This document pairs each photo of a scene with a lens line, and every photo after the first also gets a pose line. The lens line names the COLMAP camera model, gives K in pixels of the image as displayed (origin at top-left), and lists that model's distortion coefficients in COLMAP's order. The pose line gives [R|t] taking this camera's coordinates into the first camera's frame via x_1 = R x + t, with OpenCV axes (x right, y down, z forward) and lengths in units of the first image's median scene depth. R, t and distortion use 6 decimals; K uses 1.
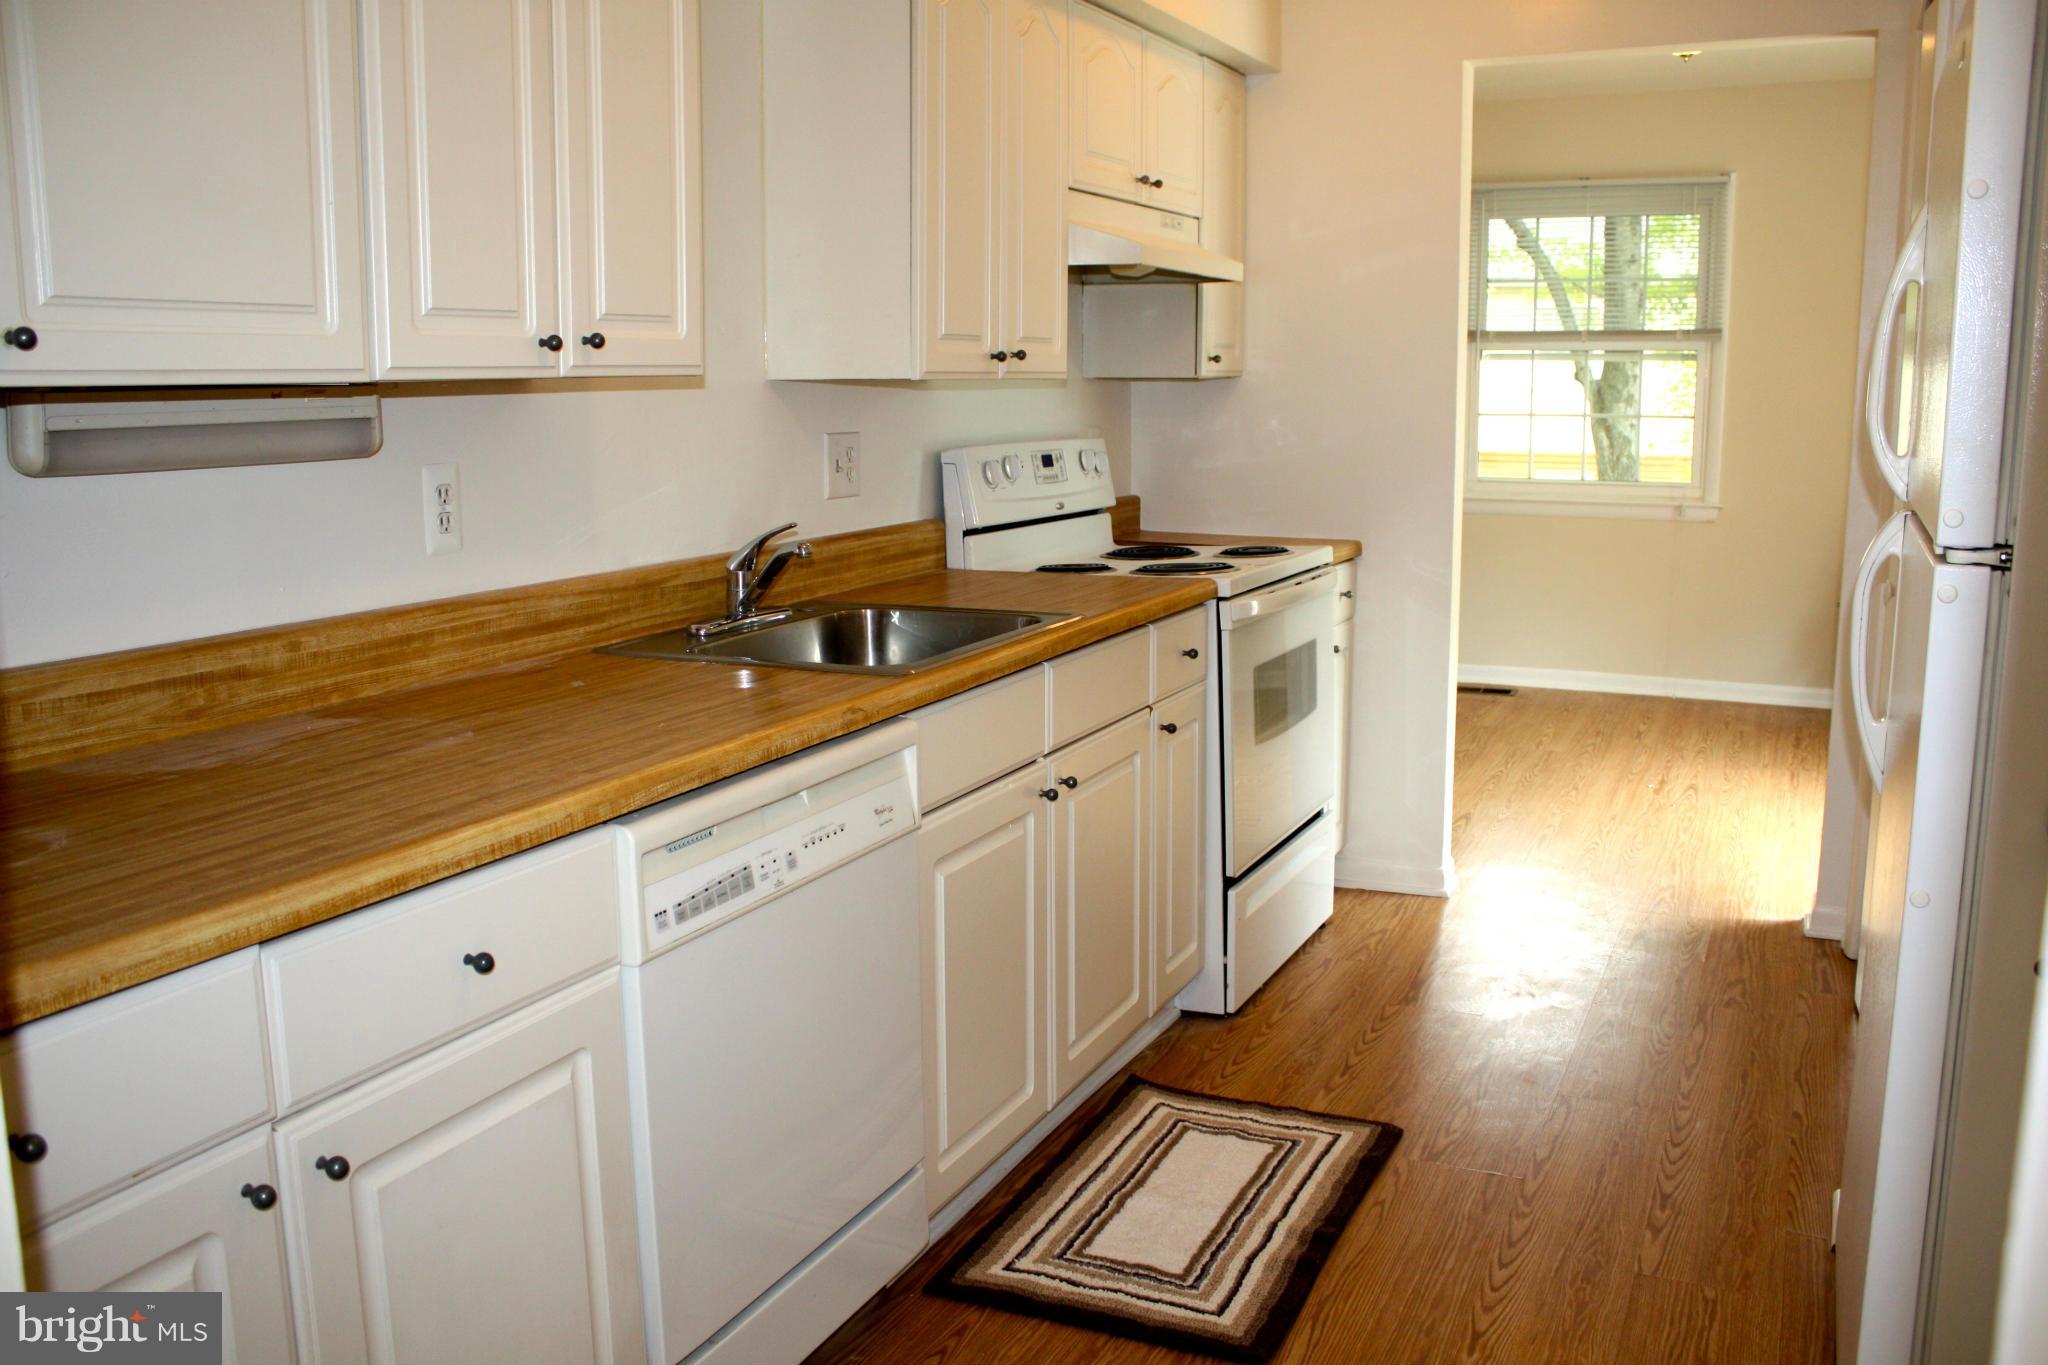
lens RADIAL K [[1718.8, 0, 1023.7], [0, 1718.8, 658.5], [0, 0, 1]] dist [-0.166265, 0.154867]
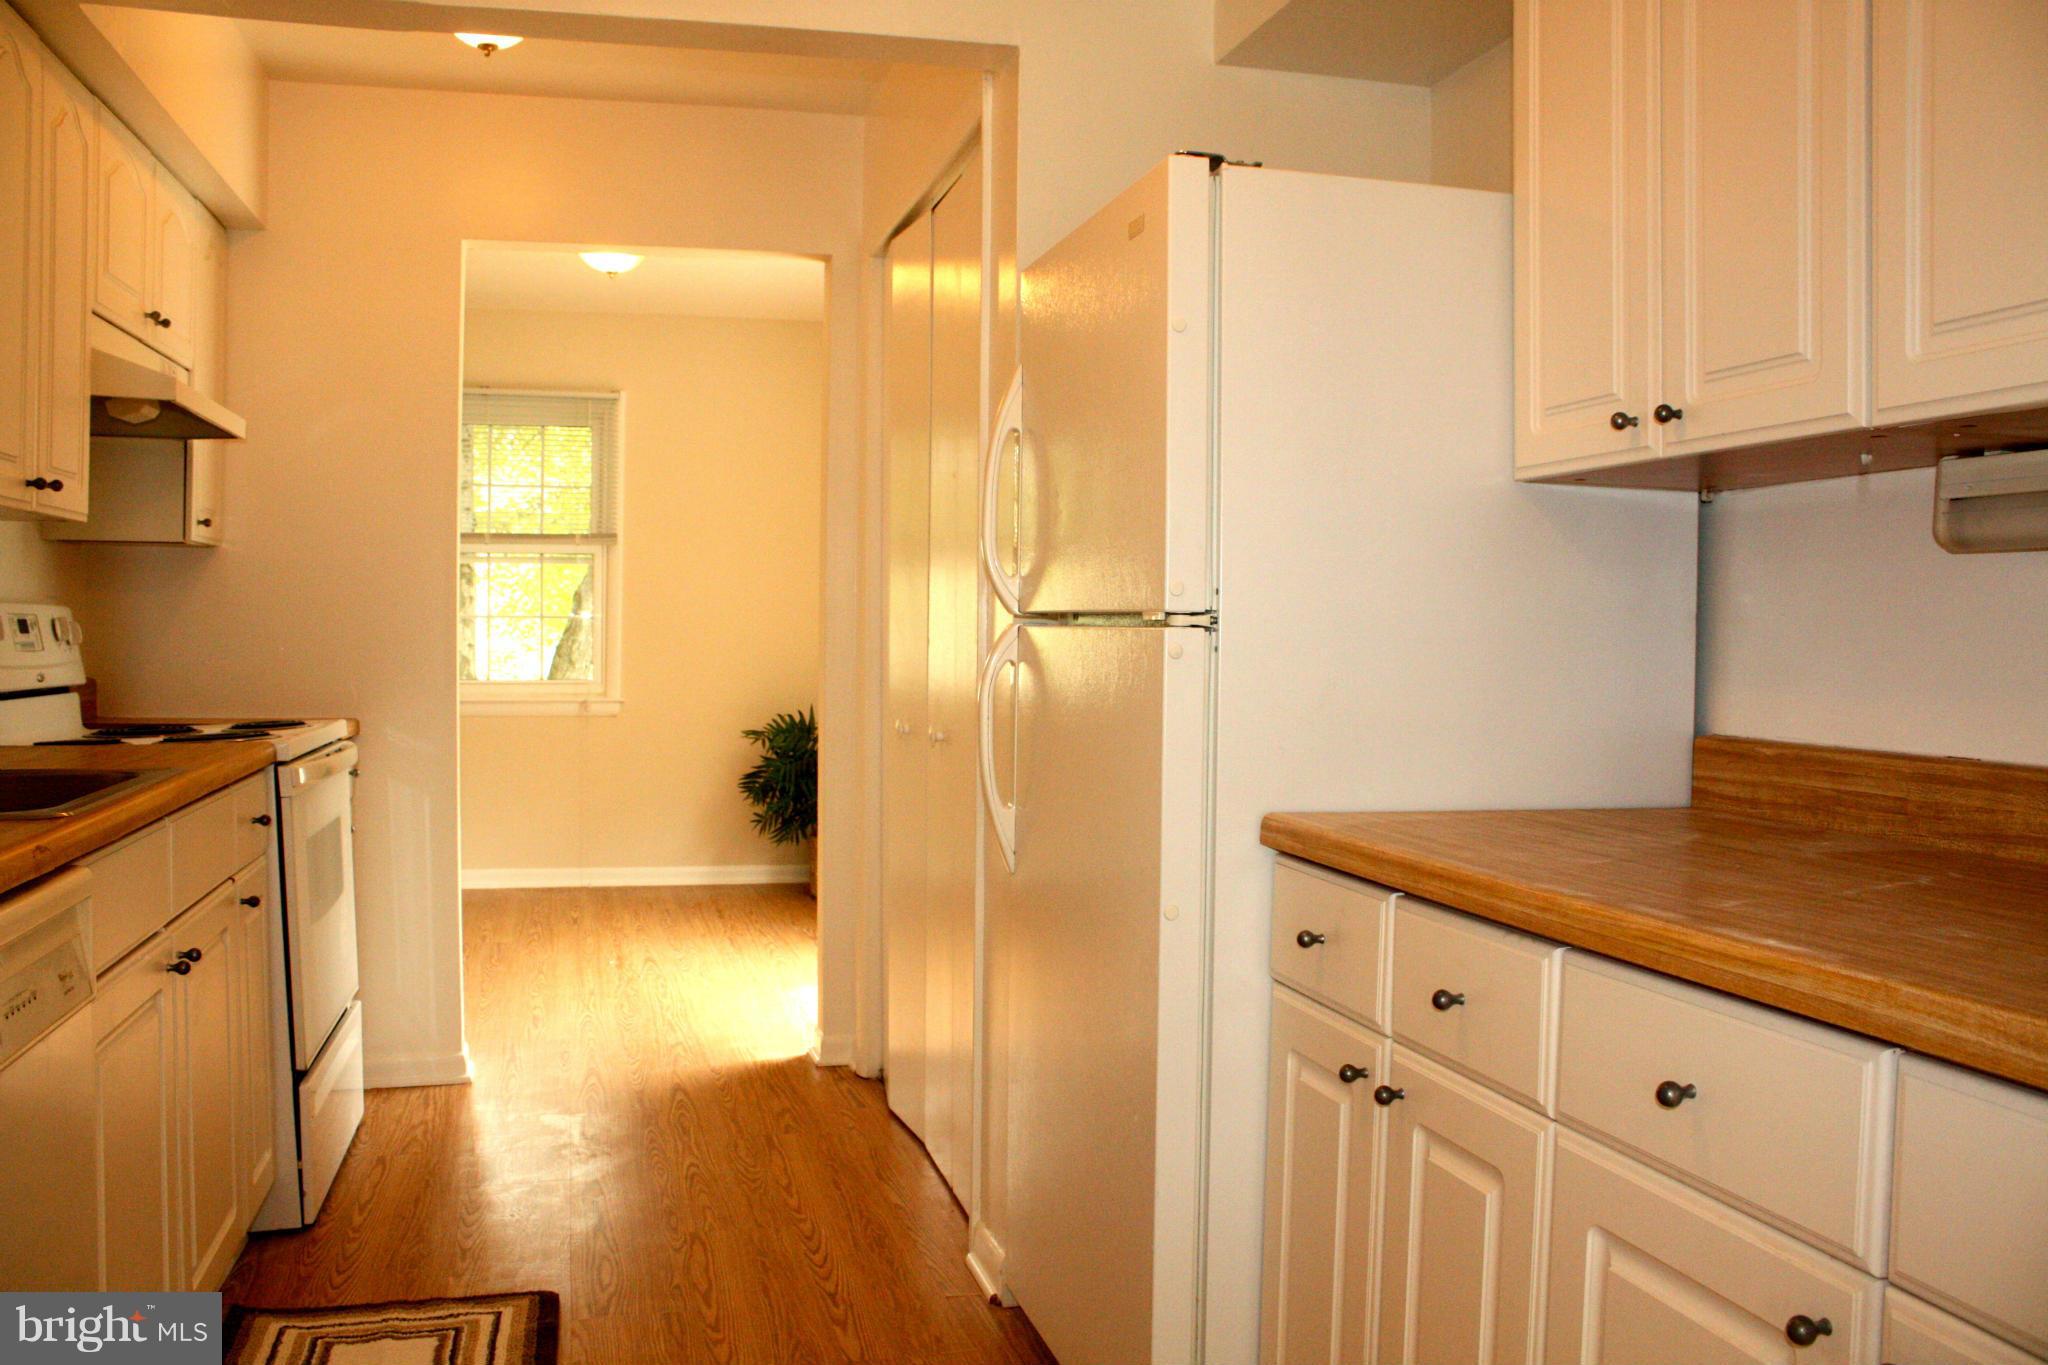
lens RADIAL K [[1705.4, 0, 1032.0], [0, 1705.4, 658.5], [0, 0, 1]] dist [-0.169494, 0.151665]
pose [[0.762073, -0.000653, 0.647491, -0.132859], [0.092166, 0.989926, -0.107479, 0.036744], [-0.640898, 0.141584, 0.754456, 0.054507]]
